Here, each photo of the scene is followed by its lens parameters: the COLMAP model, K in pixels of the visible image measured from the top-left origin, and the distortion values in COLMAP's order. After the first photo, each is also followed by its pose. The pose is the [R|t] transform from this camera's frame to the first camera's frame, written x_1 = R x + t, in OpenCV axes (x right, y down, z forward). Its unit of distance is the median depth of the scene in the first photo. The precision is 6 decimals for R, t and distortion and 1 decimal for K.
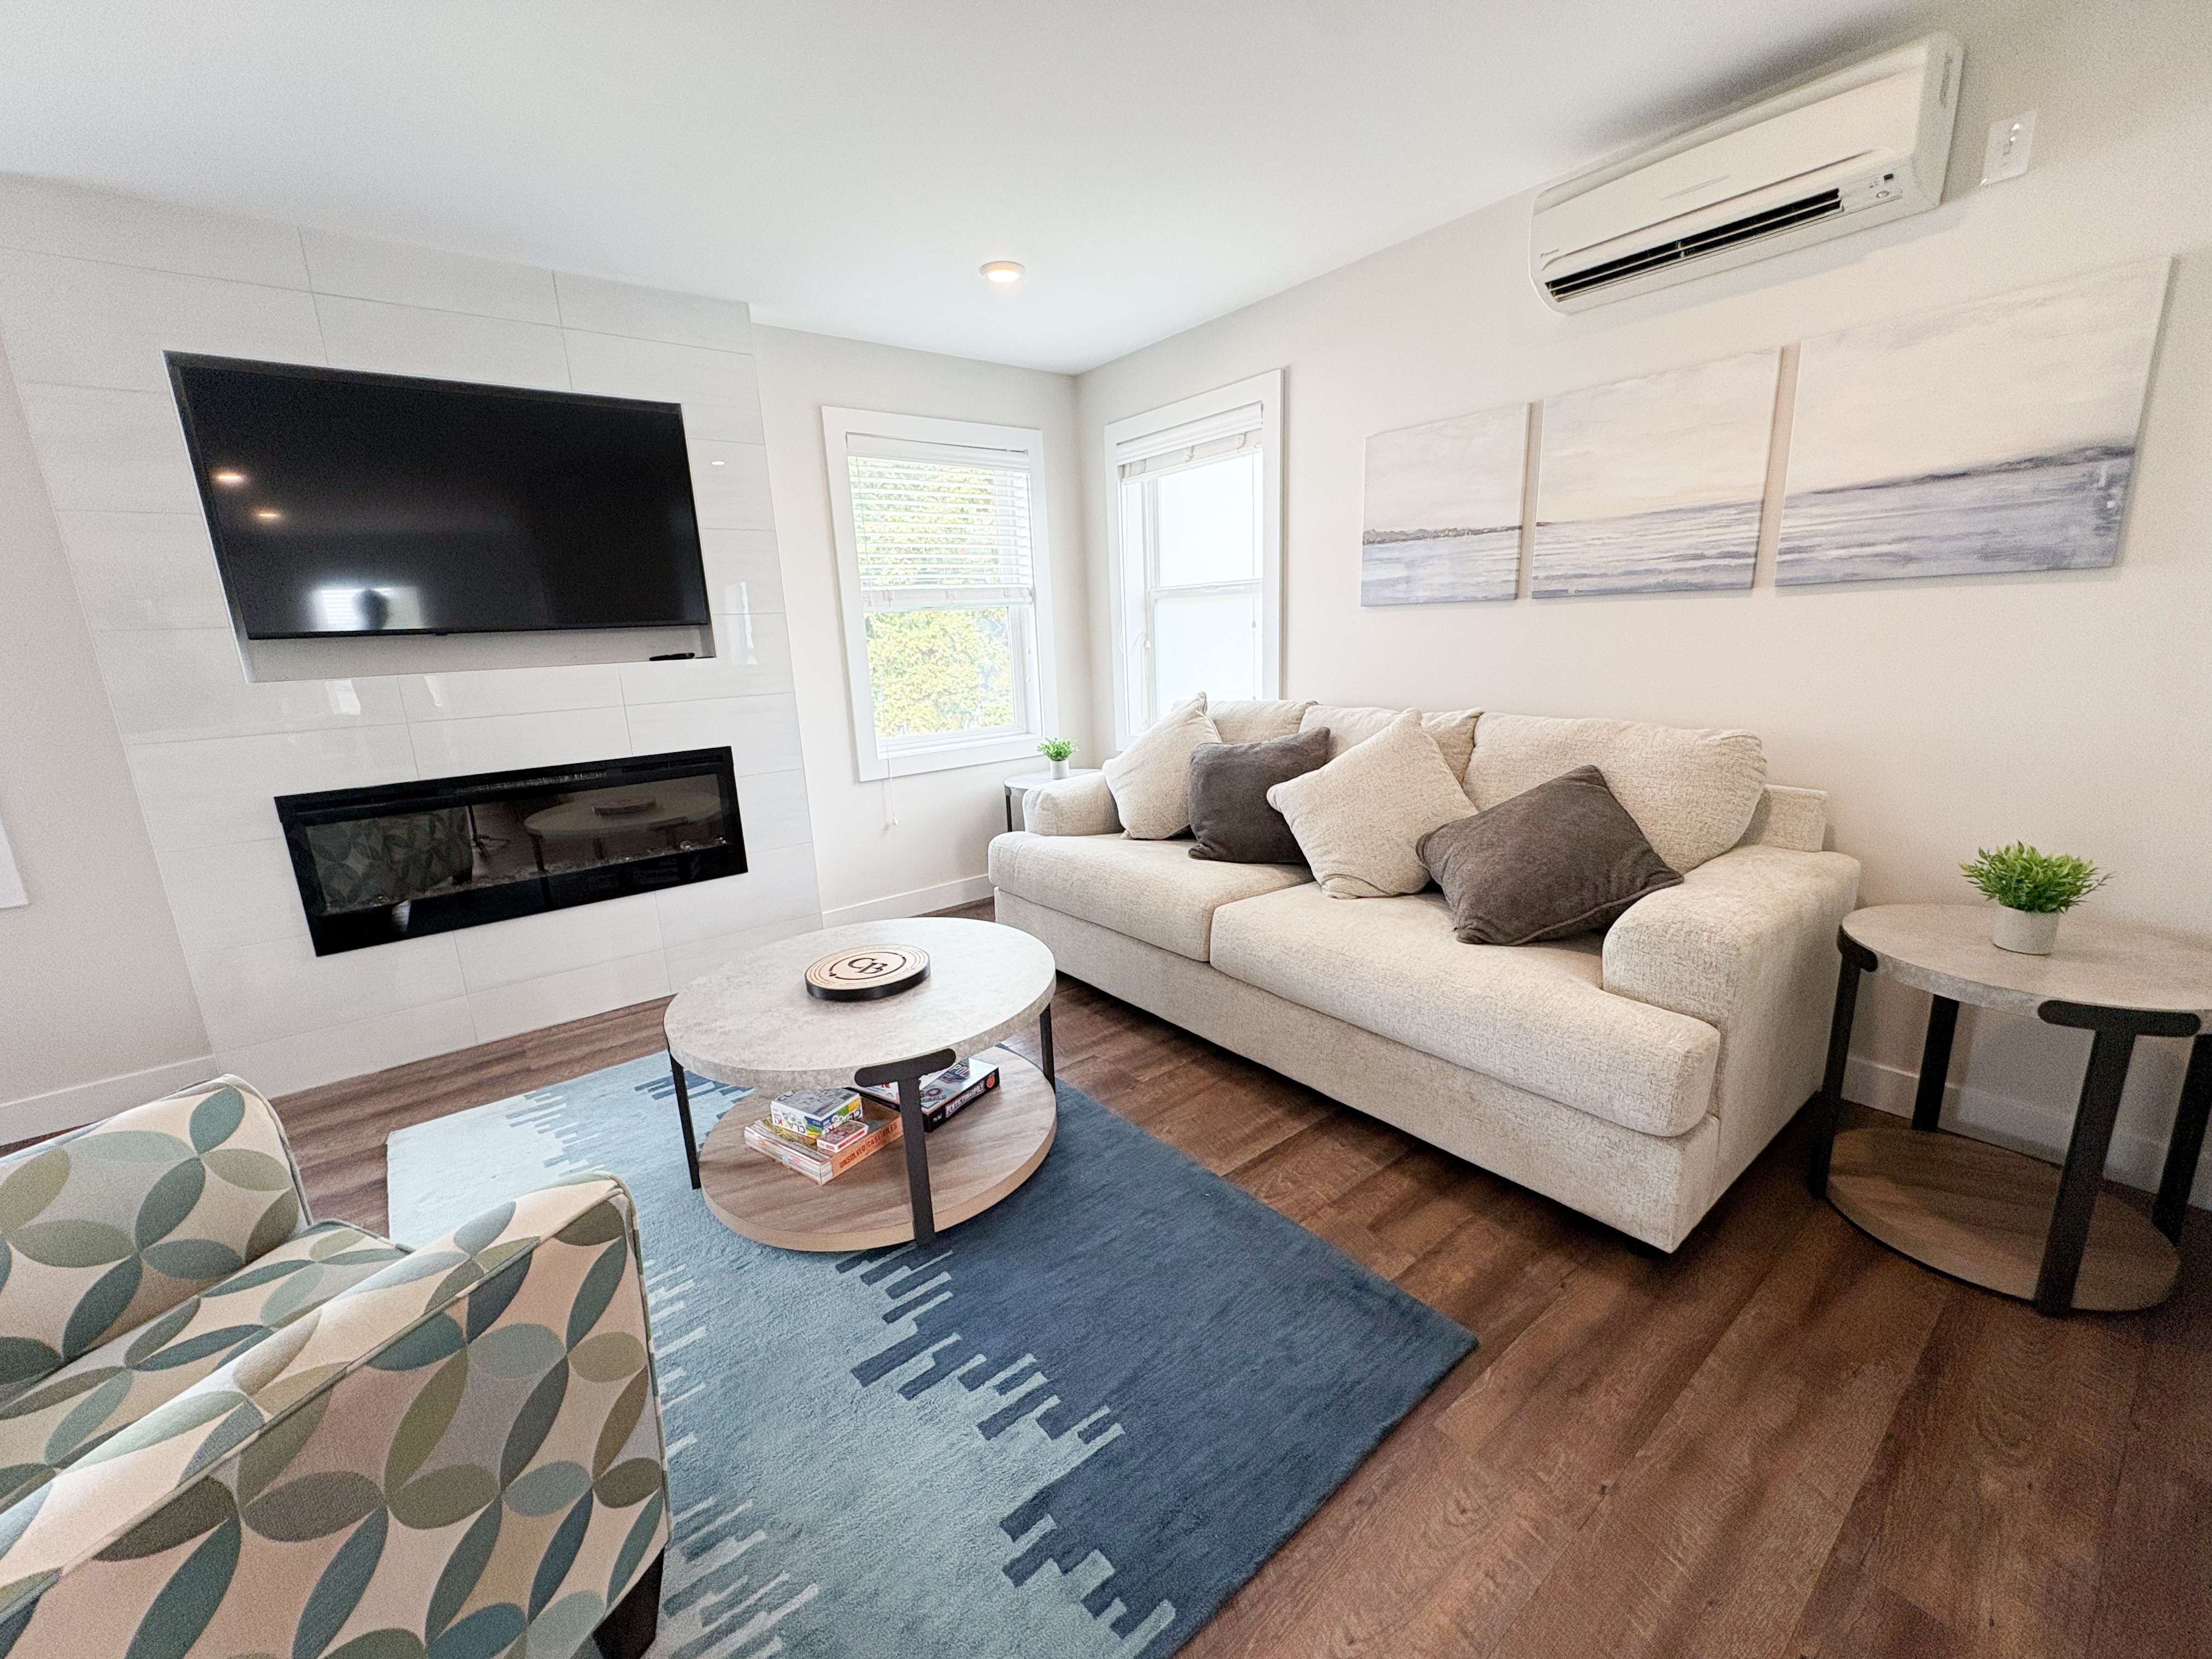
lens RADIAL K [[880.0, 0, 1103.6], [0, 880.0, 825.6], [0, 0, 1]] dist [-0.001737, 0.000876]
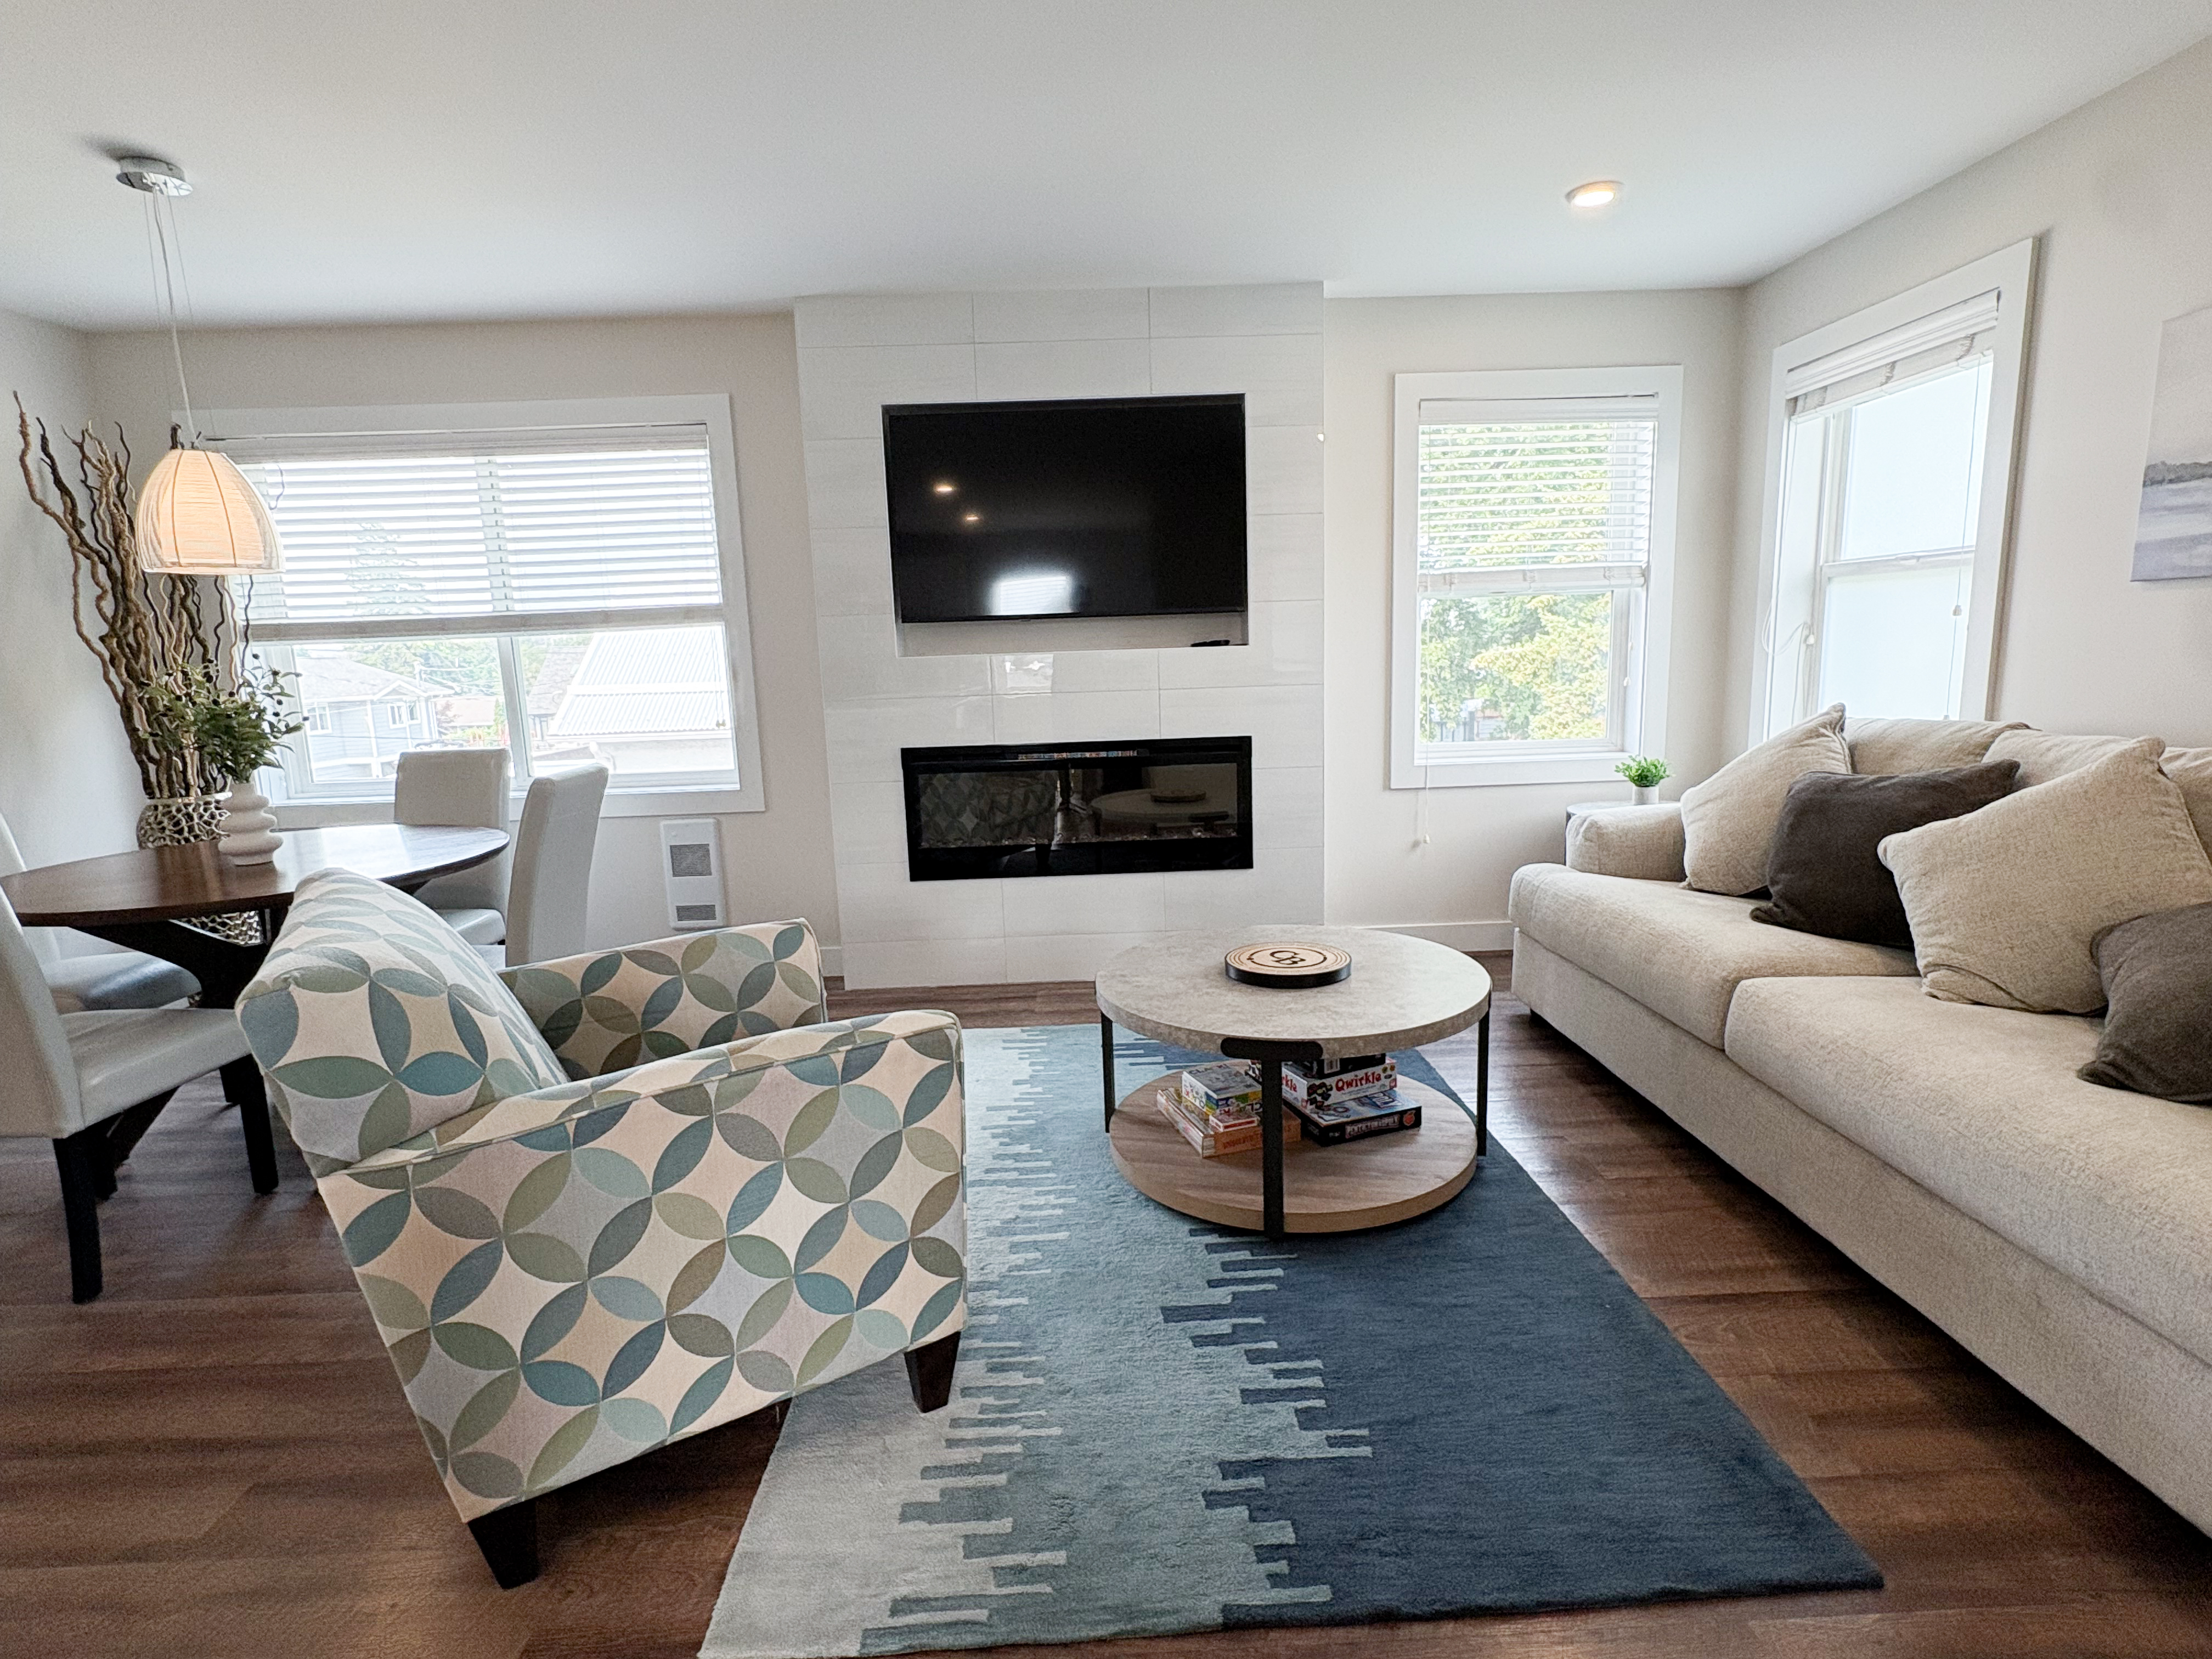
lens RADIAL K [[1108.1, 0, 1111.1], [0, 1108.1, 830.9], [0, 0, 1]] dist [-0.004190, 0.001129]
pose [[0.803120, 0.113699, -0.584868, 0.272676], [-0.134229, 0.990915, 0.008318, 0.036923], [0.580500, 0.071826, 0.811086, -0.110123]]
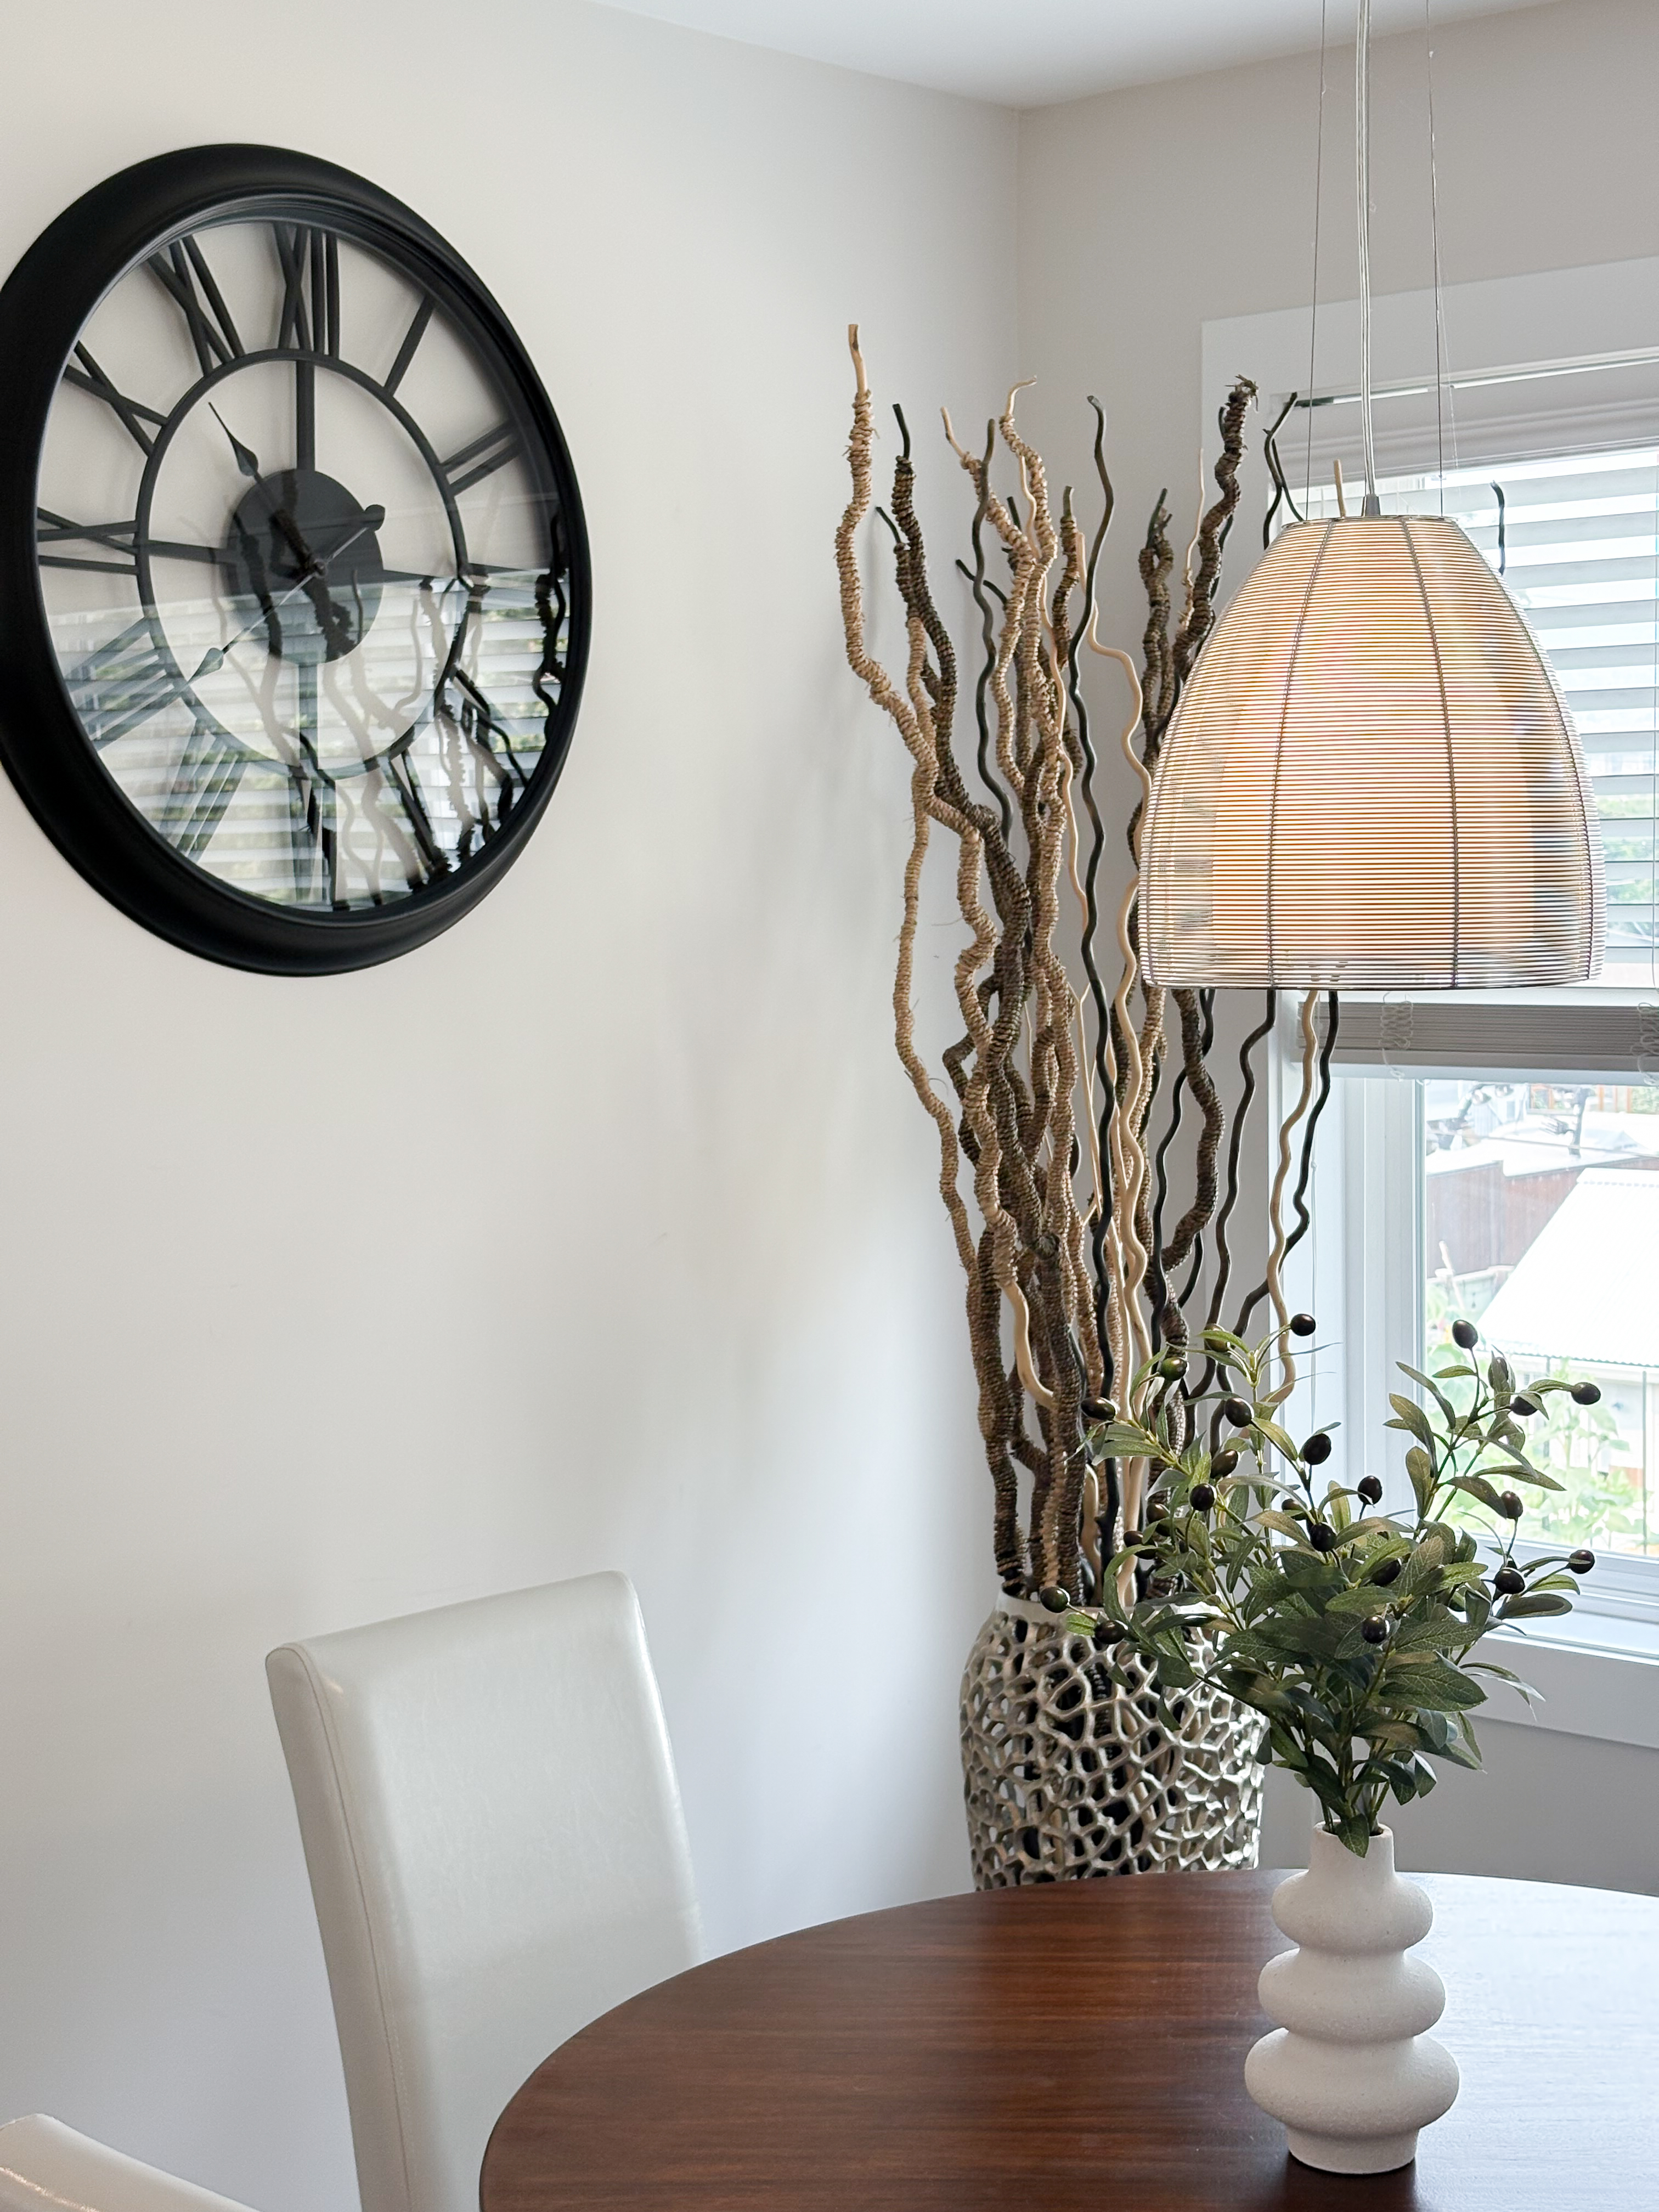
lens RADIAL K [[3356.2, 0, 826.6], [0, 3356.2, 1108.4], [0, 0, 1]] dist [0.110110, 0.000000]
pose [[0.181037, 0.106324, -0.977712, -0.420357], [-0.213481, 0.974684, 0.066465, -0.108630], [0.960027, 0.196690, 0.199152, -0.032140]]
